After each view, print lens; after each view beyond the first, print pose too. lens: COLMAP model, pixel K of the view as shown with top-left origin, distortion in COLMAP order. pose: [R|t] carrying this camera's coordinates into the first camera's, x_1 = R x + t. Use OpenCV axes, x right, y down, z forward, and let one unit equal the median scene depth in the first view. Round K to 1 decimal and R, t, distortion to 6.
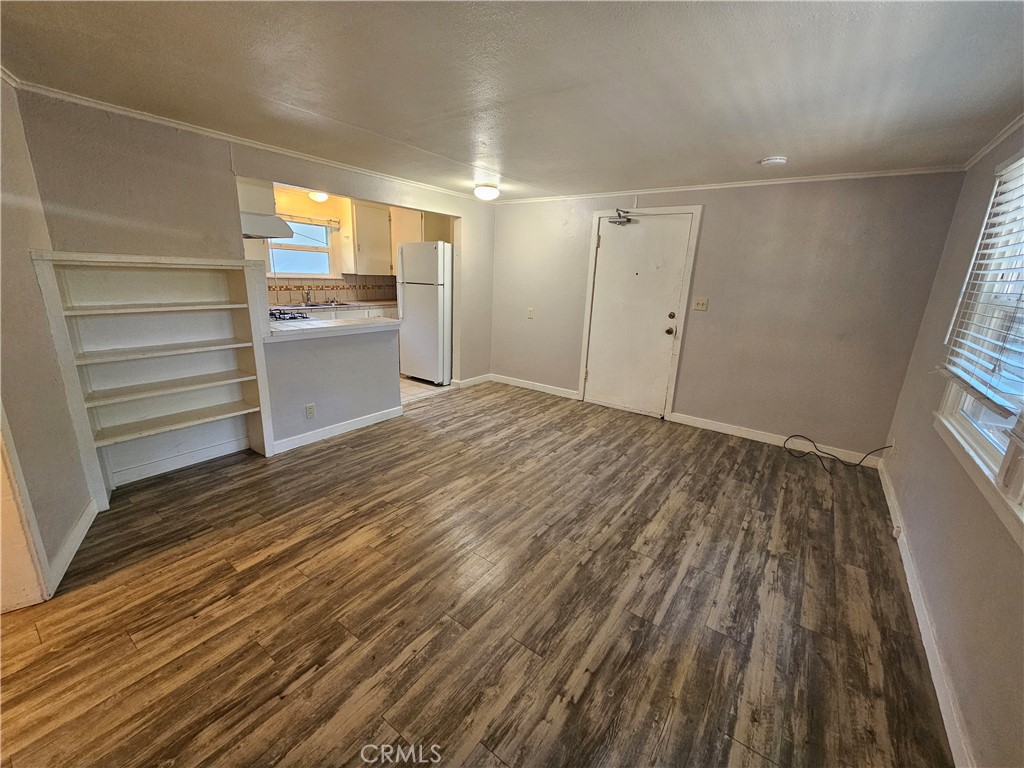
lens RADIAL K [[419.5, 0, 513.4], [0, 419.5, 379.7], [0, 0, 1]] dist [0.002896, 0.001685]
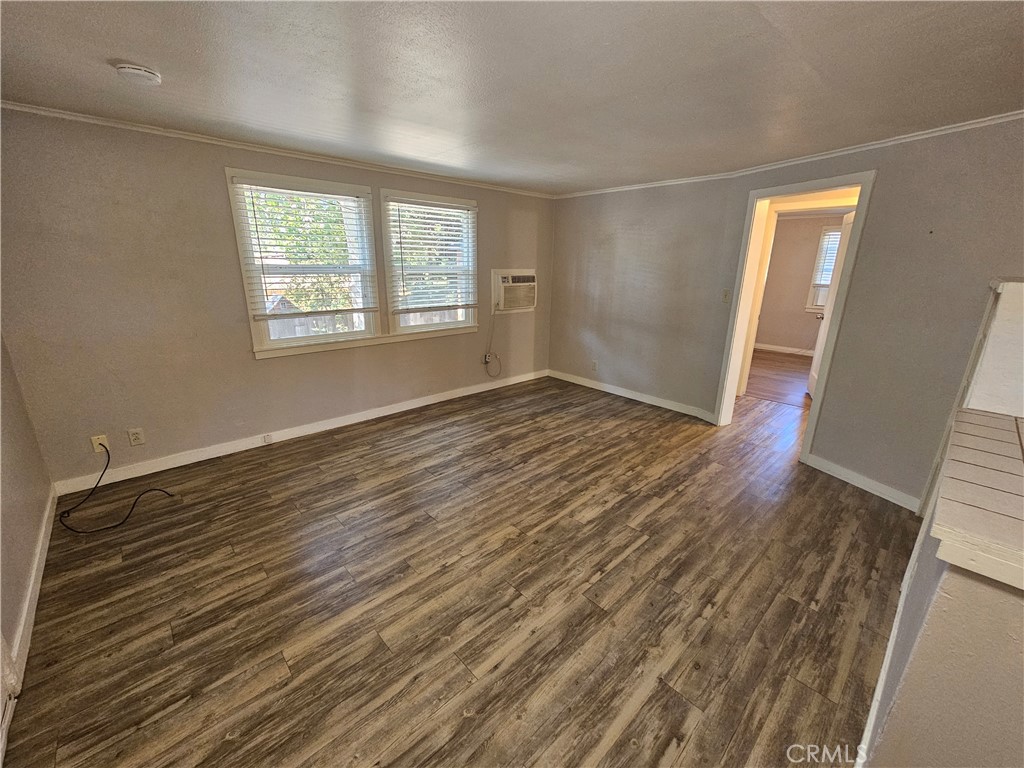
lens RADIAL K [[419.5, 0, 511.8], [0, 419.5, 390.2], [0, 0, 1]] dist [0.002896, 0.001685]
pose [[-0.979874, -0.109293, 0.167040, -0.083592], [-0.004468, 0.848597, 0.529021, -0.431918], [-0.199568, 0.517628, -0.832006, 1.592092]]
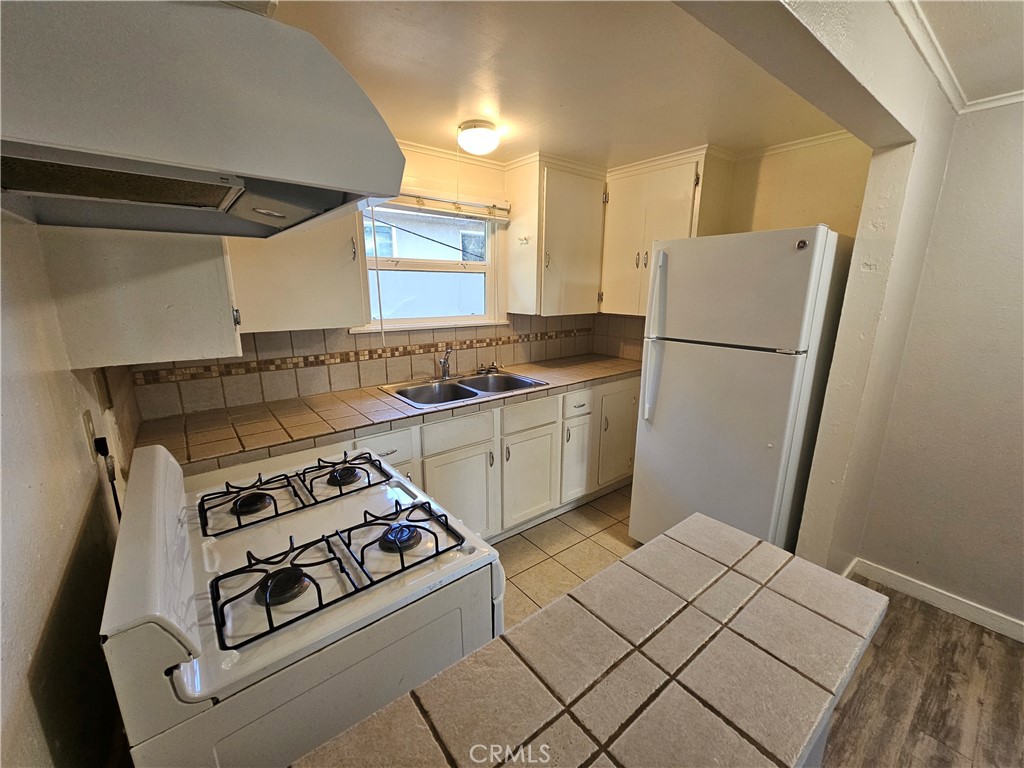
lens RADIAL K [[419.5, 0, 515.2], [0, 419.5, 382.5], [0, 0, 1]] dist [0.002896, 0.001685]
pose [[0.962716, 0.024972, -0.269358, -0.504620], [-0.031848, 0.999268, -0.021185, -0.307944], [0.268632, 0.028973, 0.962807, 1.002892]]
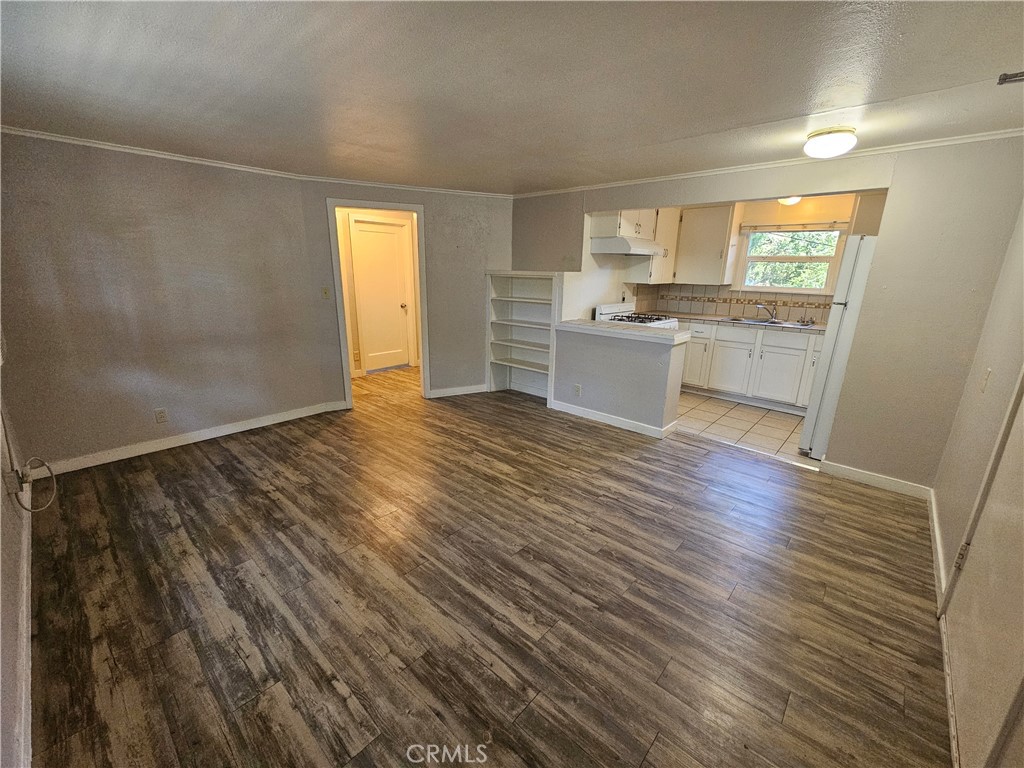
lens RADIAL K [[419.5, 0, 513.9], [0, 419.5, 389.9], [0, 0, 1]] dist [0.002896, 0.001685]
pose [[-0.102703, 0.235115, -0.966526, 0.861742], [-0.269909, 0.928623, 0.254576, -0.222267], [0.957393, 0.287020, -0.031913, 0.976397]]
